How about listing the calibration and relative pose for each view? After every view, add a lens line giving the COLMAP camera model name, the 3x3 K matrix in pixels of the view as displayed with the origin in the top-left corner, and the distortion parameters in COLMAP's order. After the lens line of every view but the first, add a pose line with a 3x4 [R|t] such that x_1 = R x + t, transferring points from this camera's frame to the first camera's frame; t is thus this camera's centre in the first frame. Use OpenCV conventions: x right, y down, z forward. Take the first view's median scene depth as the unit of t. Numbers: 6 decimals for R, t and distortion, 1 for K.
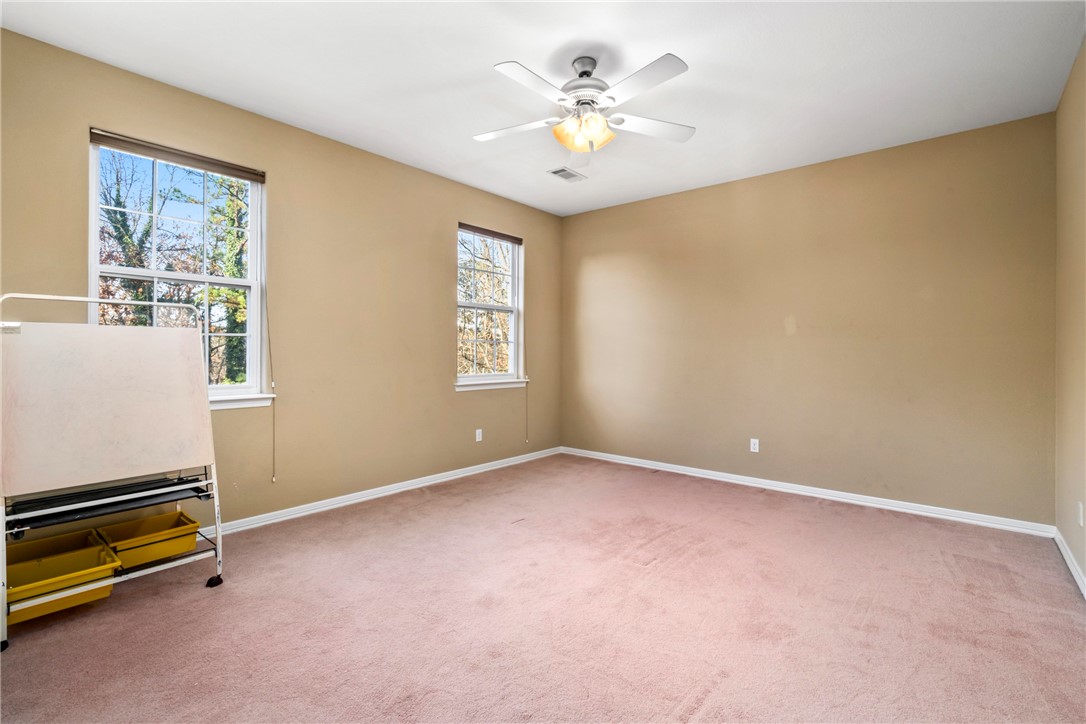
lens RADIAL K [[472.7, 0, 541.2], [0, 472.7, 352.7], [0, 0, 1]] dist [0.000091, -0.000024]
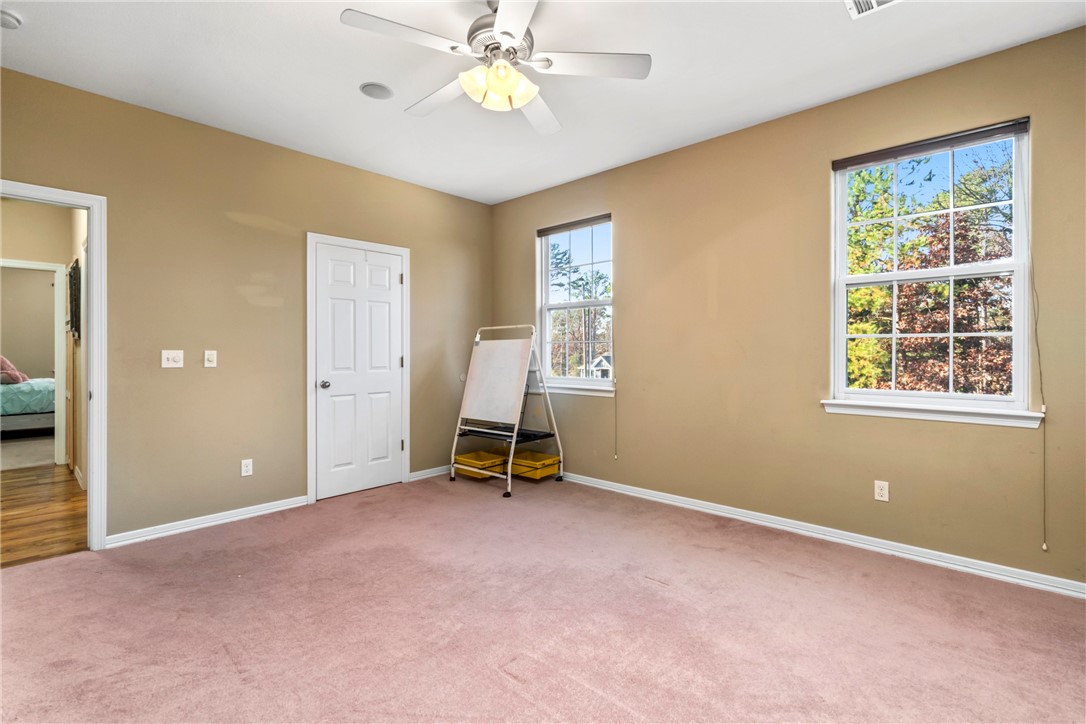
lens RADIAL K [[496.6, 0, 542.8], [0, 496.6, 354.2], [0, 0, 1]] dist [-0.000999, -0.000066]
pose [[-0.030016, -0.001772, -0.999548, 0.589439], [-0.002823, 0.999995, -0.001688, 0.000707], [0.999545, 0.002771, -0.030021, 0.664833]]
